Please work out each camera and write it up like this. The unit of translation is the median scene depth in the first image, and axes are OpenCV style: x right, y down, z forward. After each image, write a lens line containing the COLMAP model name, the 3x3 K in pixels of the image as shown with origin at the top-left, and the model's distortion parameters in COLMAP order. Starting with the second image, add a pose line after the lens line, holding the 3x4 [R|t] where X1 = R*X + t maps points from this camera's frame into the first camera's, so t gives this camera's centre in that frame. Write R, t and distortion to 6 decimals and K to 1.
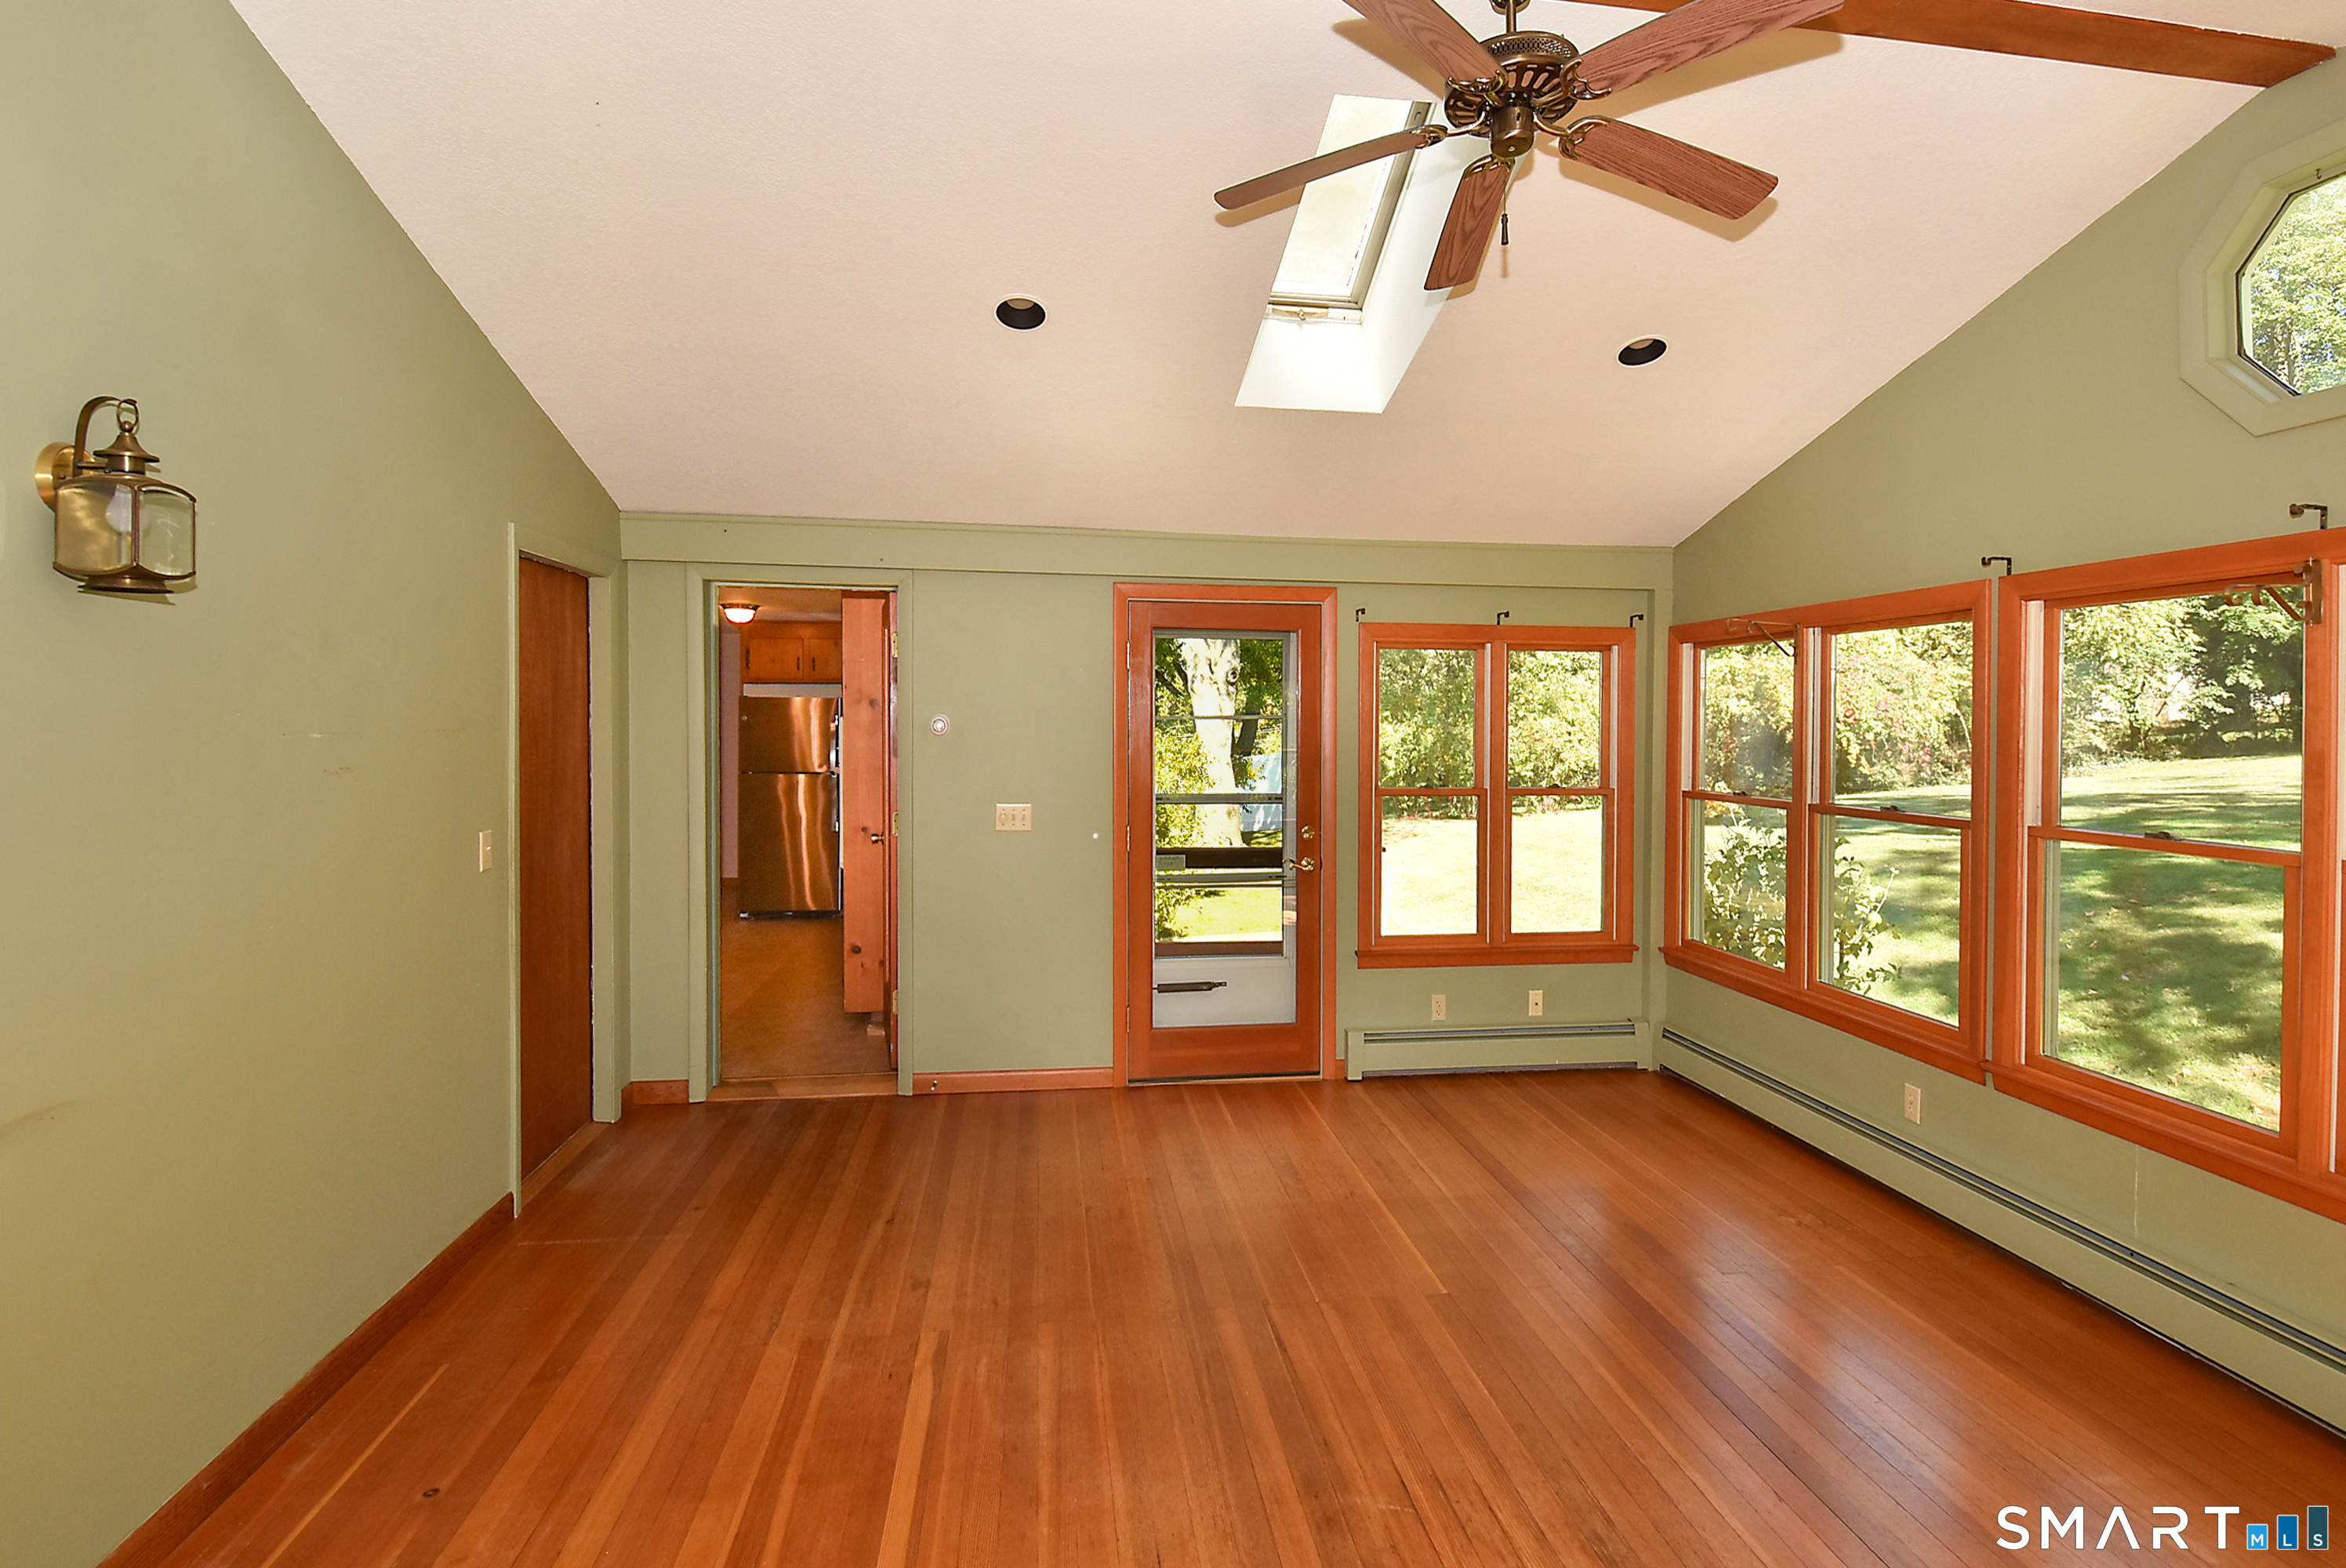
lens RADIAL K [[1117.1, 0, 1181.2], [0, 1117.1, 726.4], [0, 0, 1]] dist [0.000151, 0.000104]
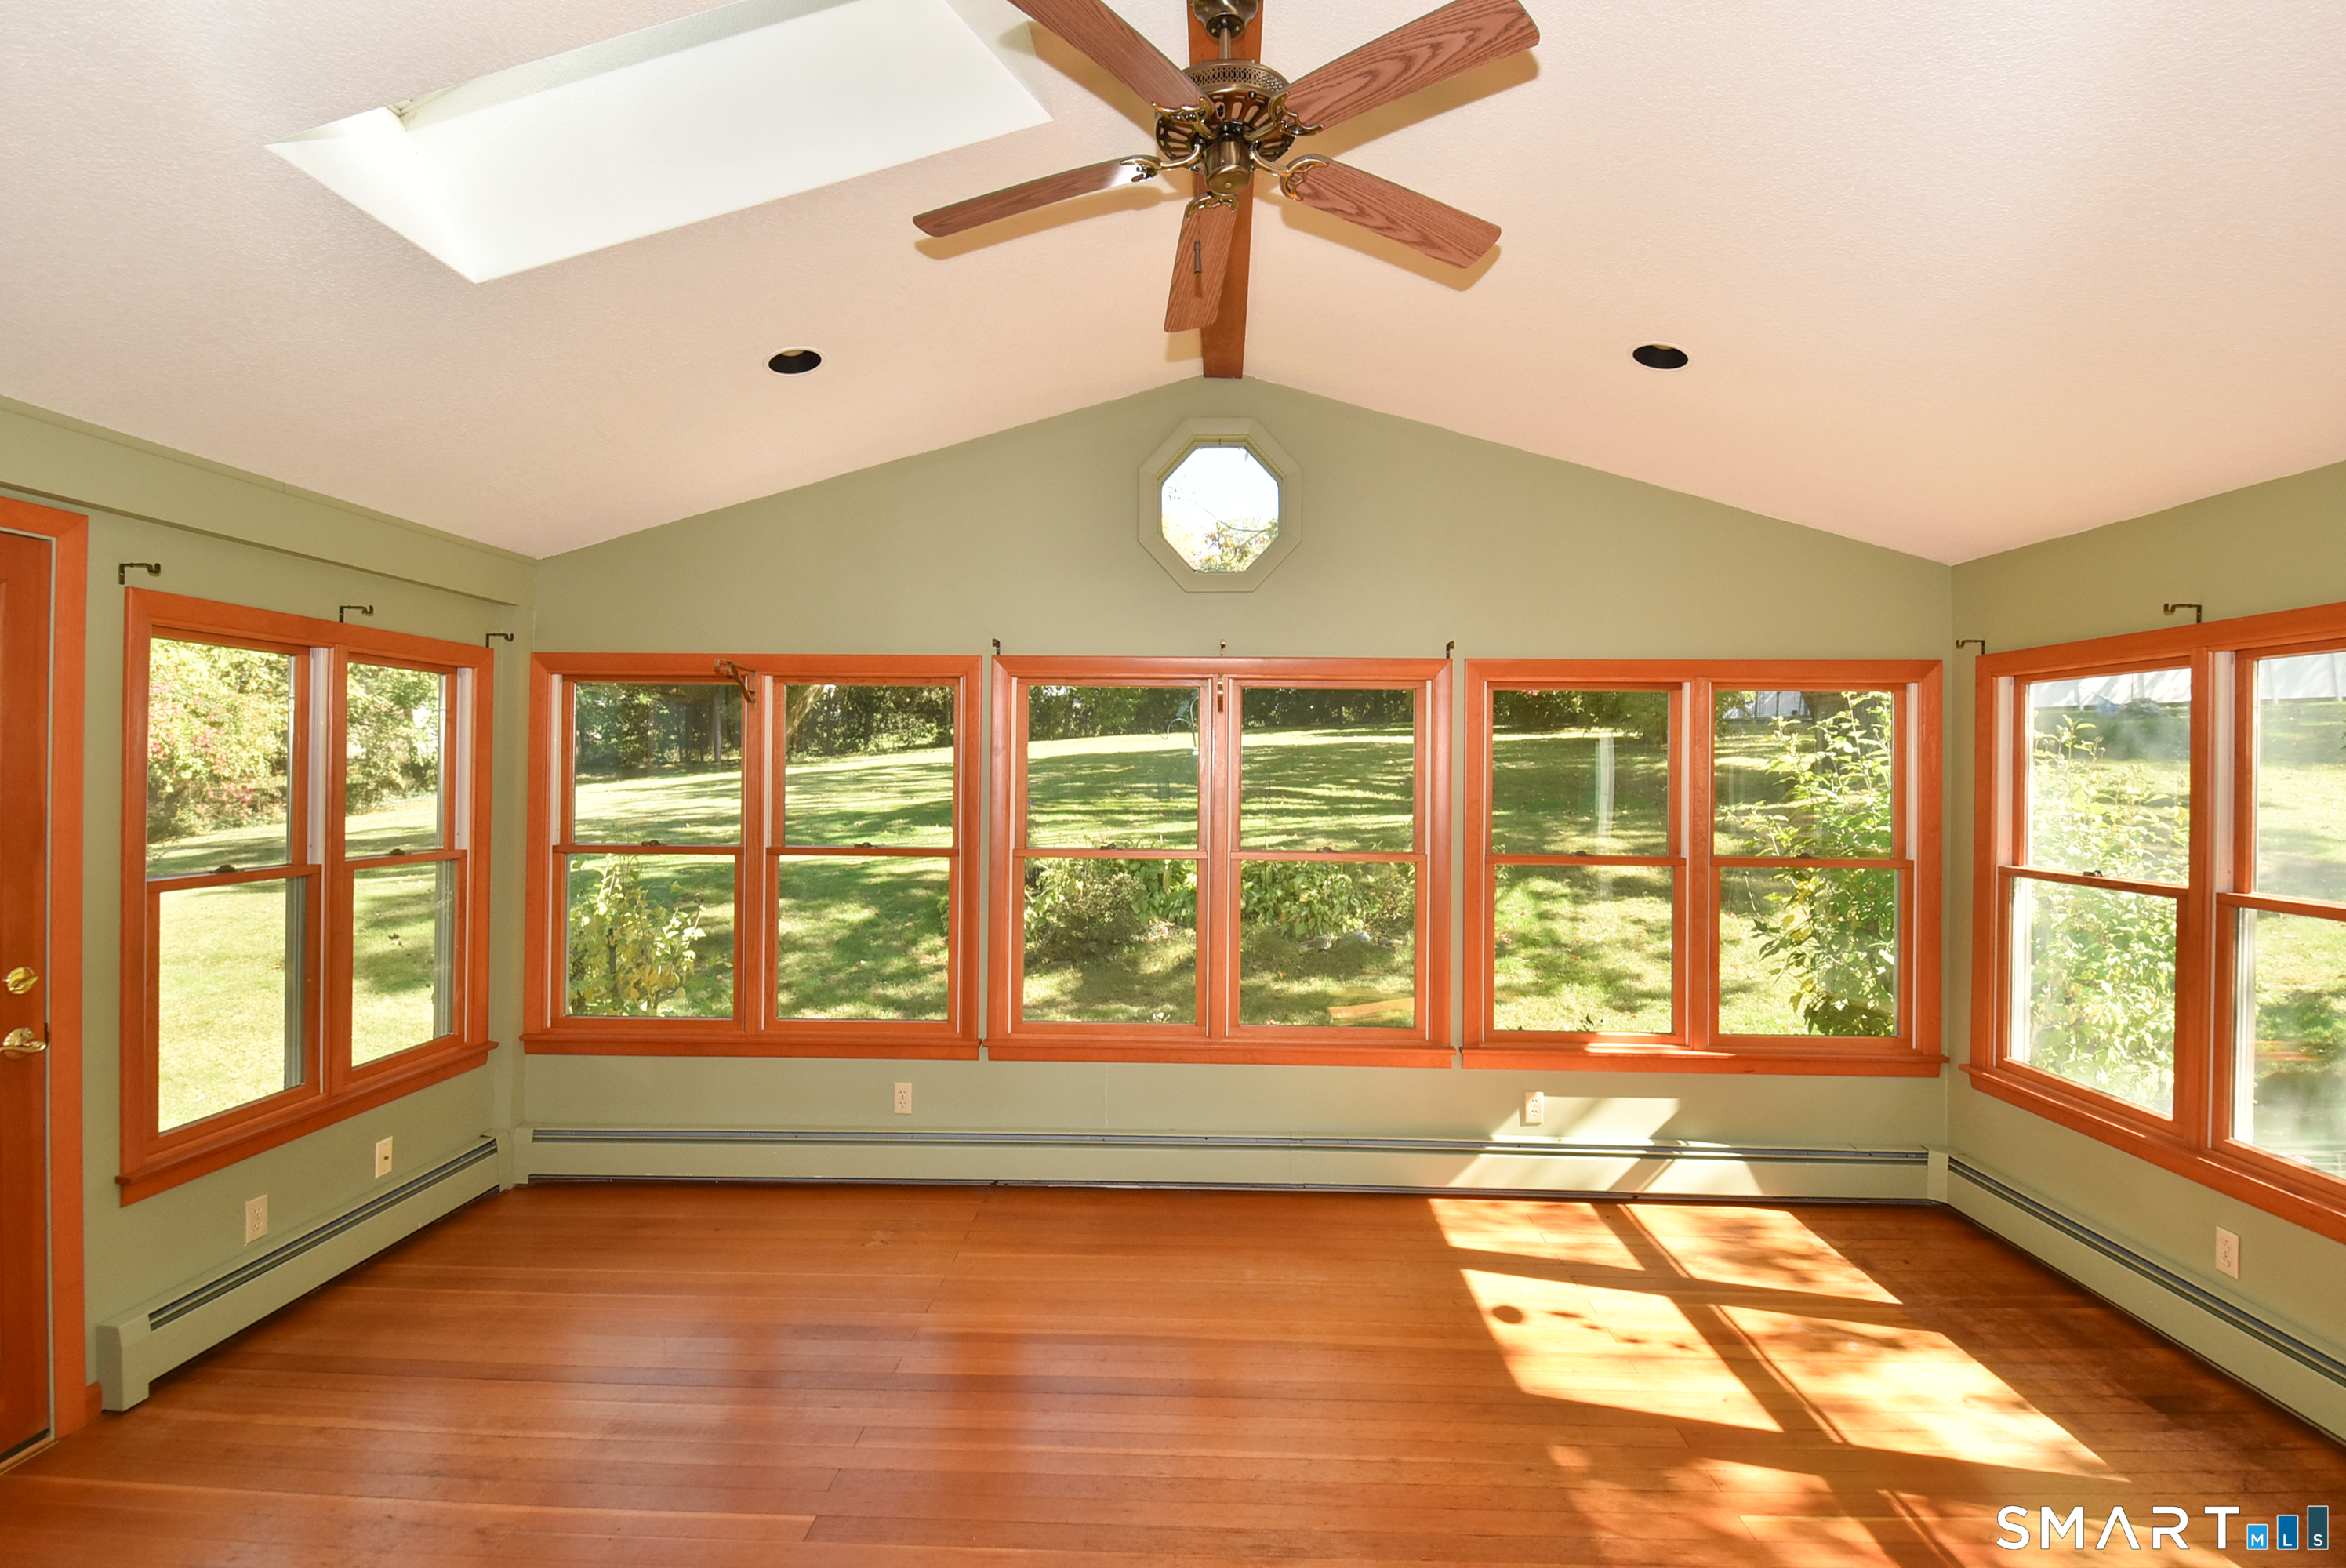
lens RADIAL K [[1033.8, 0, 1178.4], [0, 1033.8, 769.9], [0, 0, 1]] dist [0.019413, -0.022968]
pose [[0.174370, -0.008167, 0.984646, -0.249809], [0.000622, 0.999966, 0.008184, -0.006604], [-0.984680, -0.000814, 0.174369, 0.385694]]
